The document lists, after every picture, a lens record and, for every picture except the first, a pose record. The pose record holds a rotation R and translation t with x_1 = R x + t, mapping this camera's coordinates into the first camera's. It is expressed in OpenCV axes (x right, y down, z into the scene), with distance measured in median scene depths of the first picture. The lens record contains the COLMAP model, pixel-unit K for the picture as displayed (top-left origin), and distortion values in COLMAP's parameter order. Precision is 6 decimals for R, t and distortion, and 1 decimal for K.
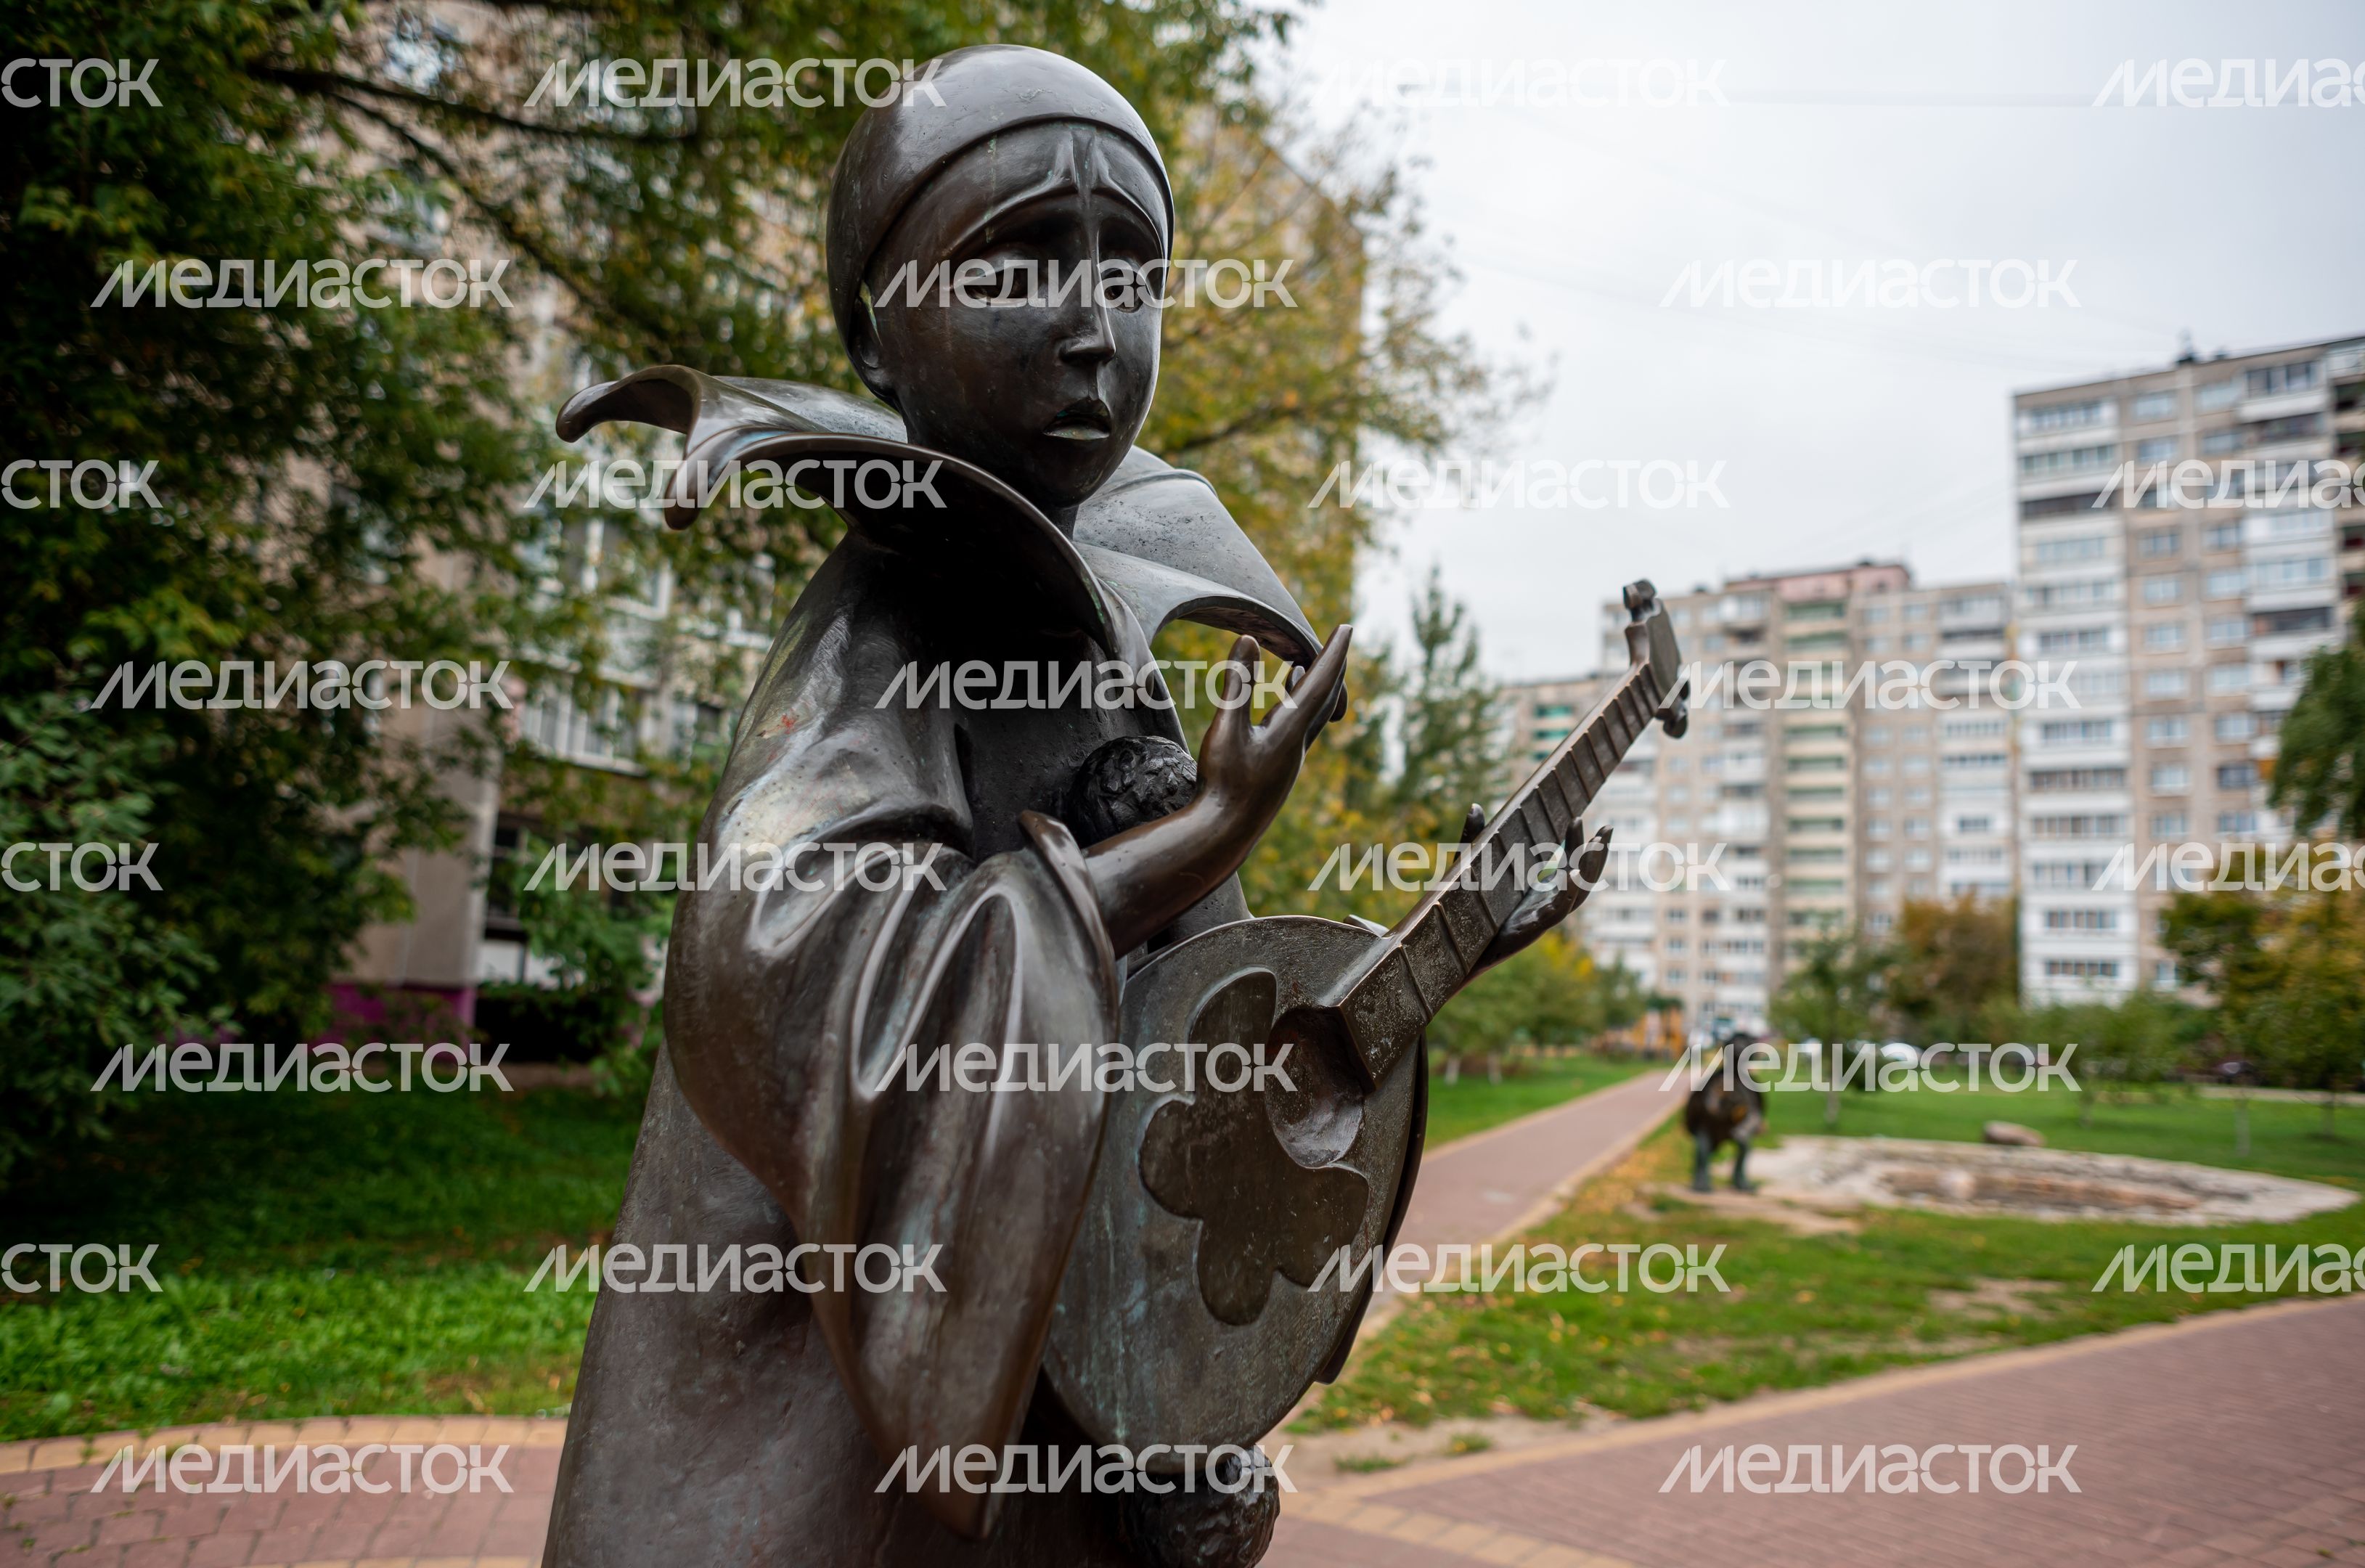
lens RADIAL K [[1618.5, 0, 1182.5], [0, 1618.5, 784.0], [0, 0, 1]] dist [-0.094024, 0.078392]
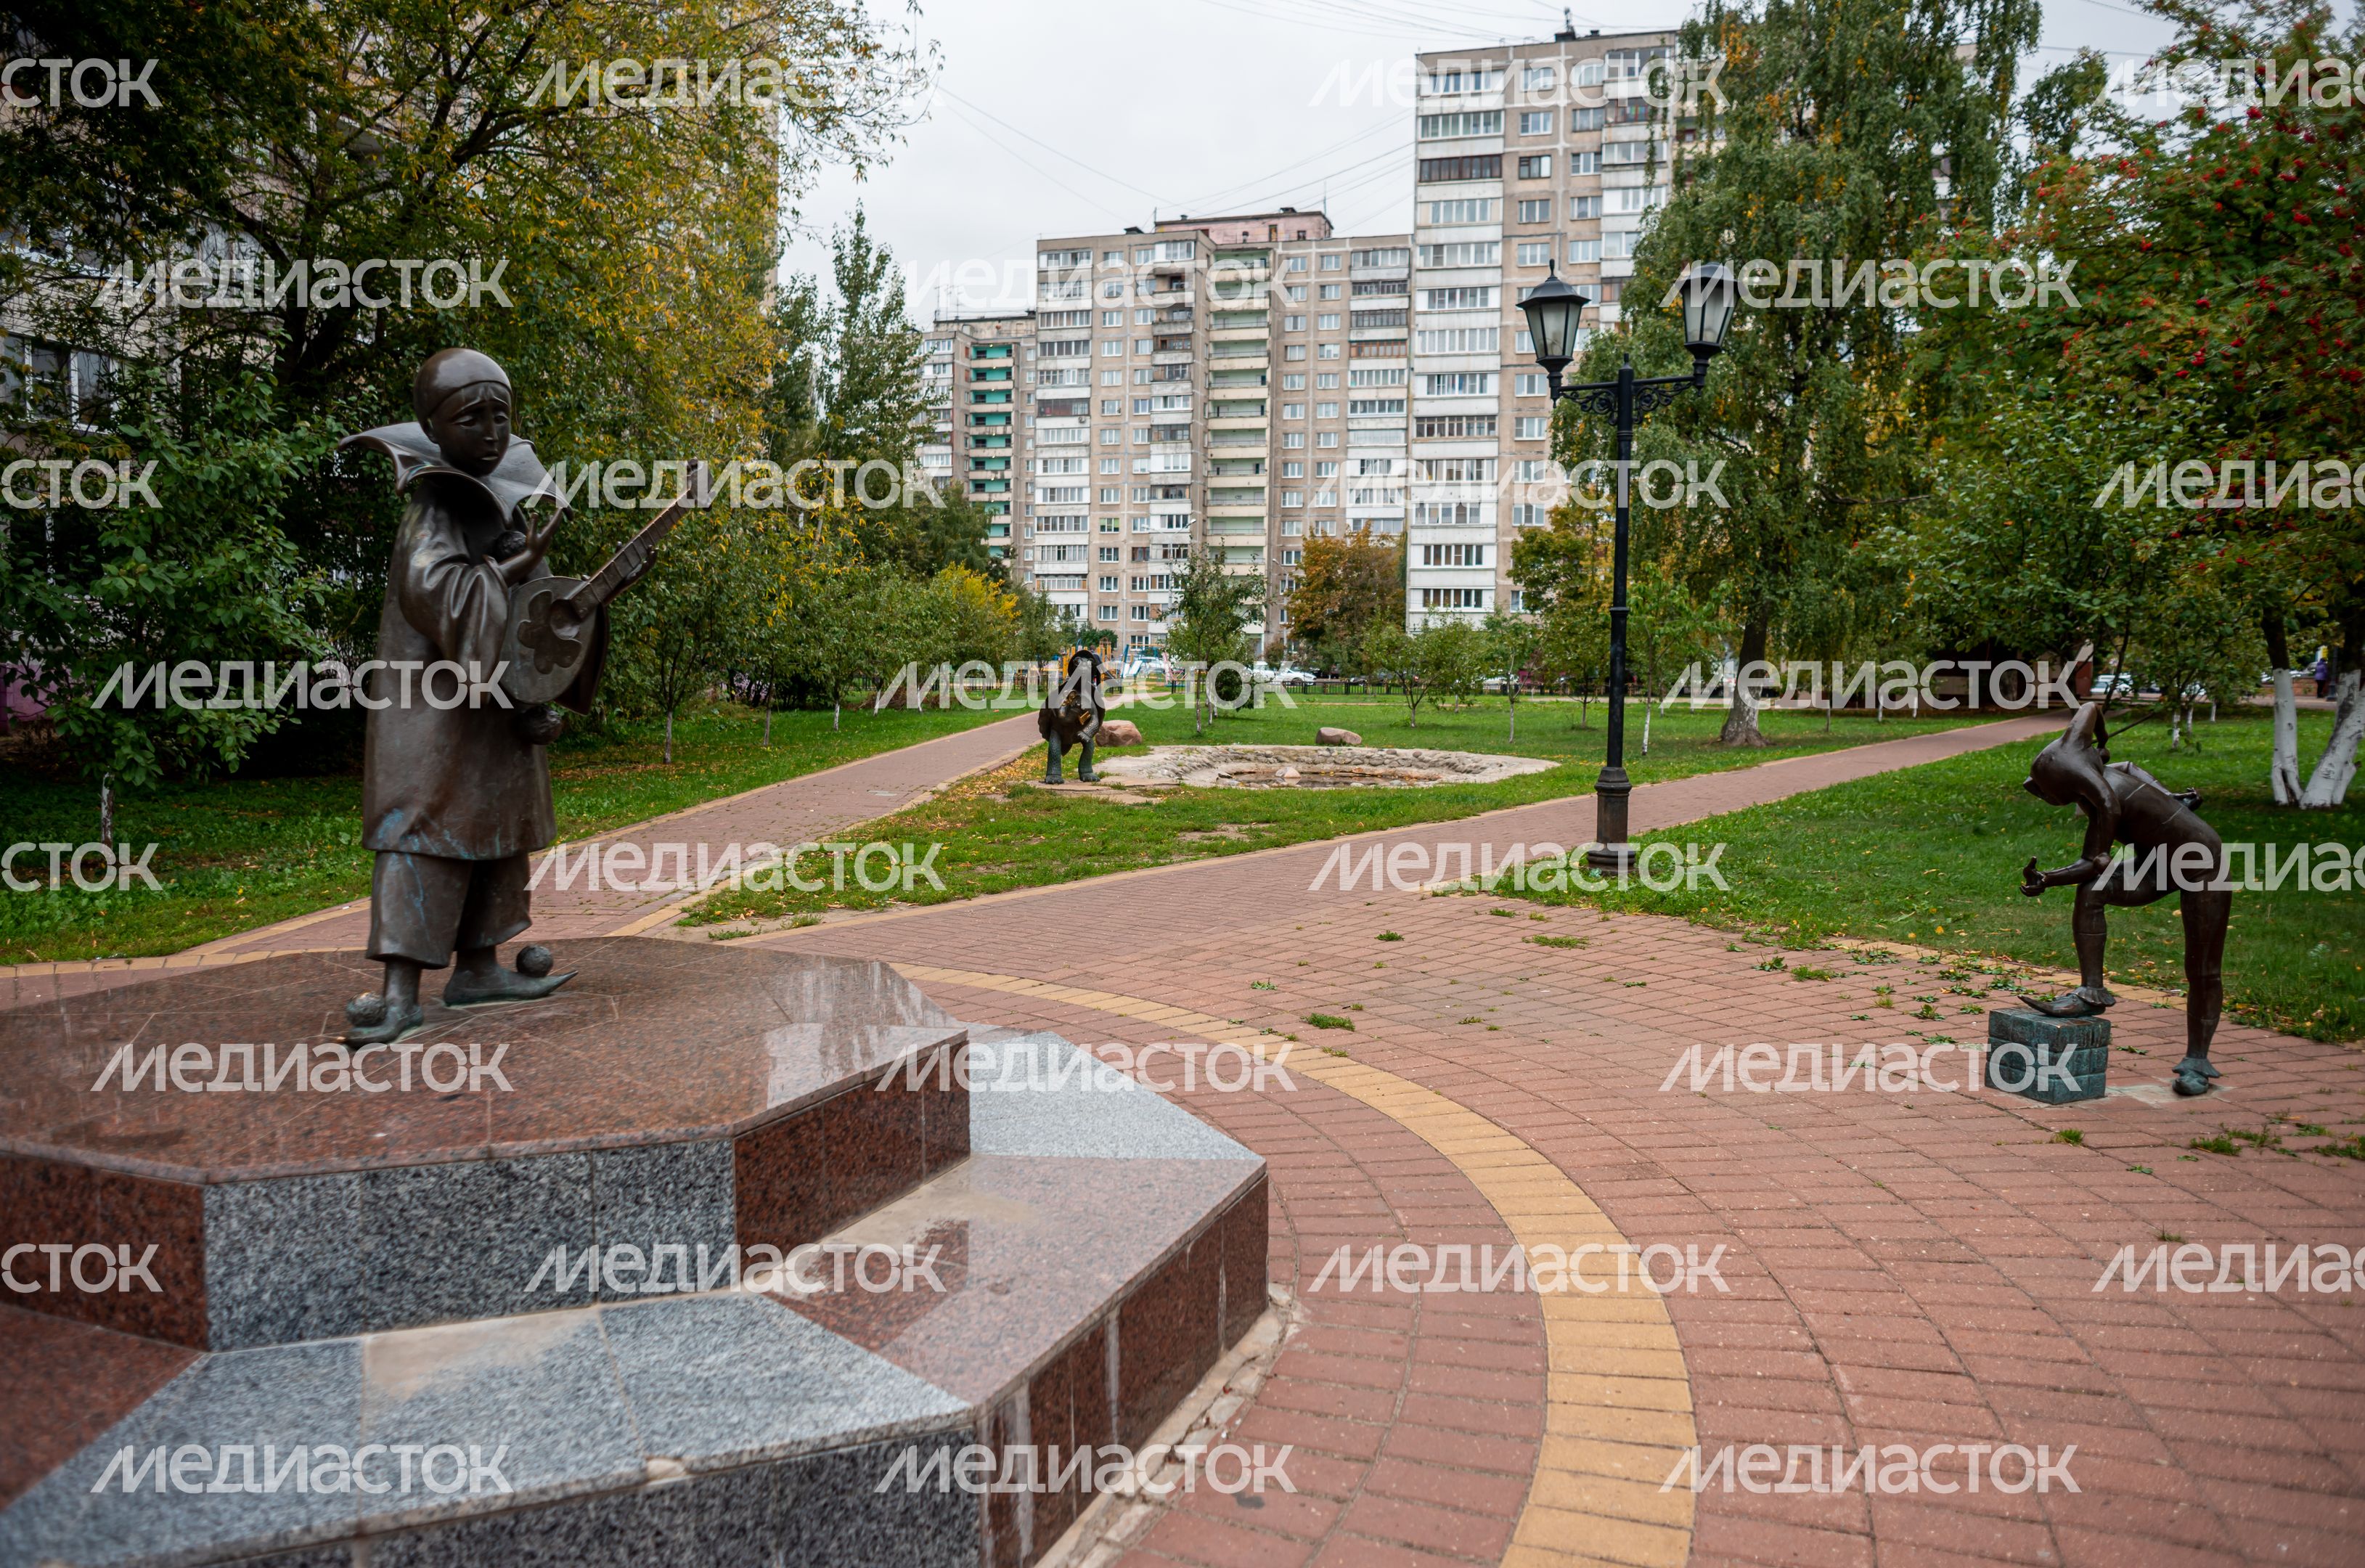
lens RADIAL K [[1618.5, 0, 1182.5], [0, 1618.5, 784.0], [0, 0, 1]] dist [-0.094024, 0.078392]
pose [[0.943246, -0.062184, 0.326220, 0.001617], [-0.010958, 0.975950, 0.217720, -0.002100], [-0.331913, -0.208938, 0.919880, -0.023858]]
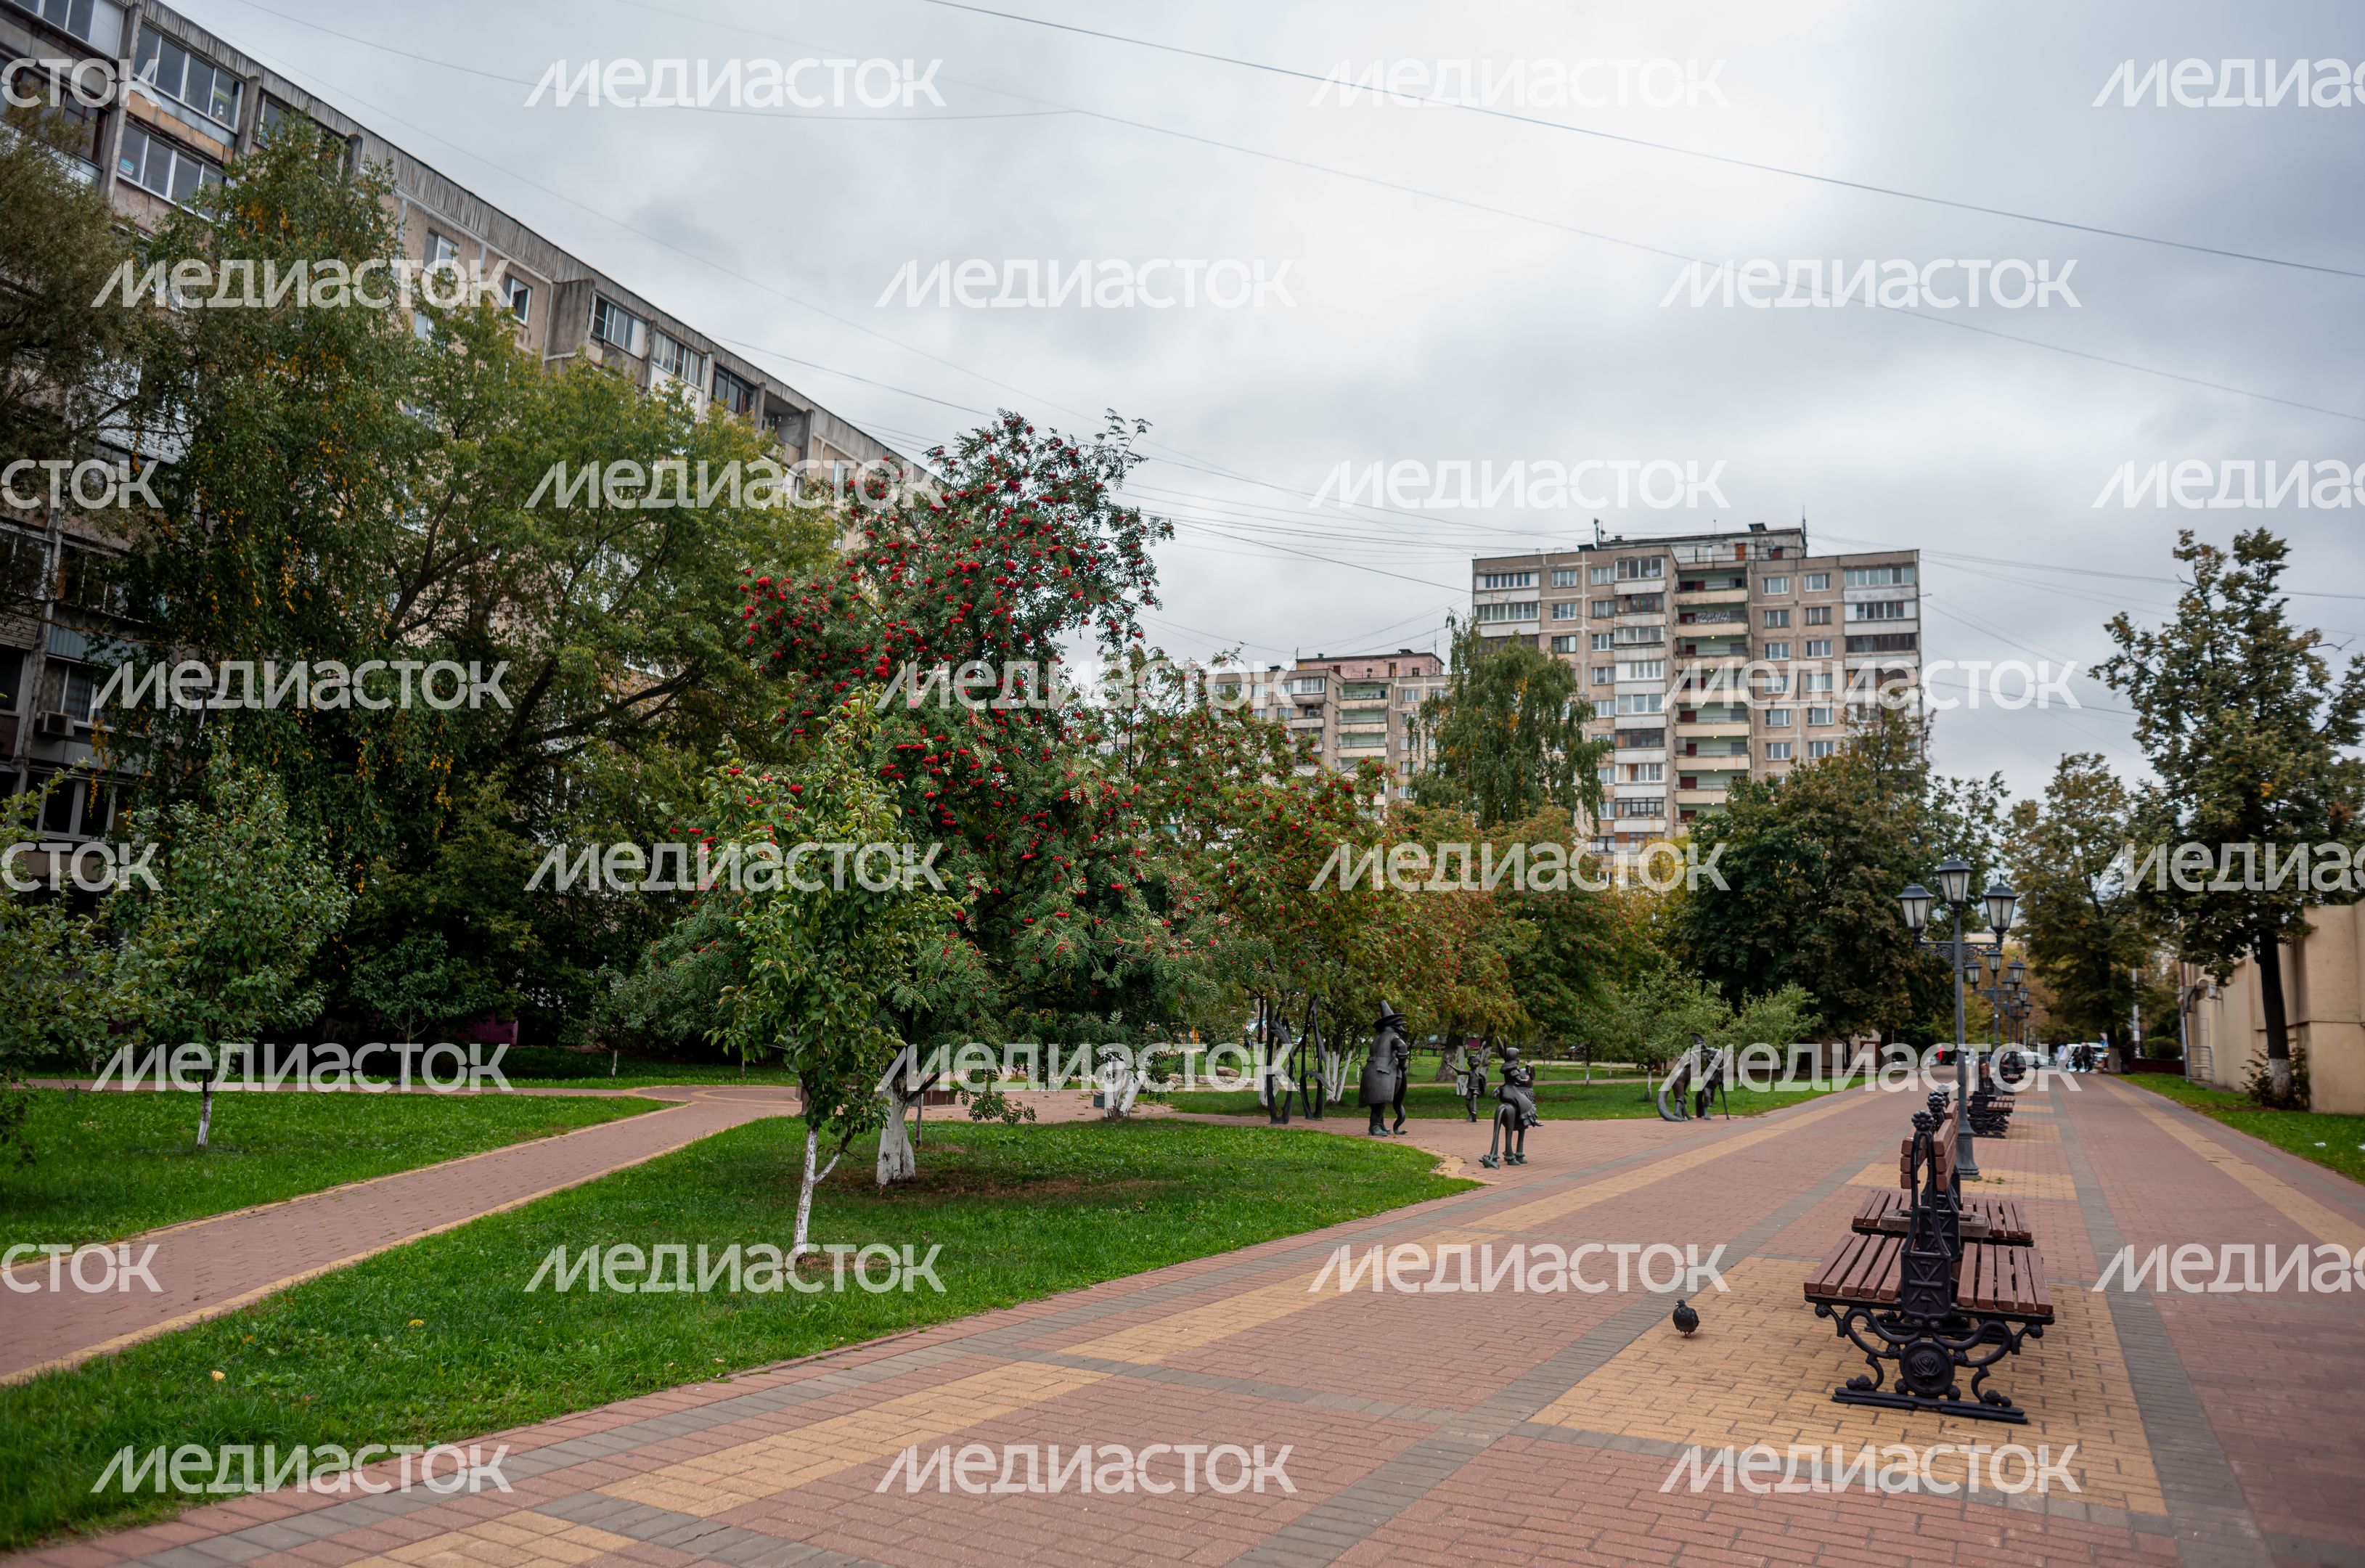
lens RADIAL K [[1618.5, 0, 1182.5], [0, 1618.5, 784.0], [0, 0, 1]] dist [-0.094024, 0.078392]
pose [[0.975856, 0.023651, 0.217133, -0.021422], [-0.022958, 0.999720, -0.005713, -0.041419], [-0.217207, 0.000591, 0.976125, -0.326279]]
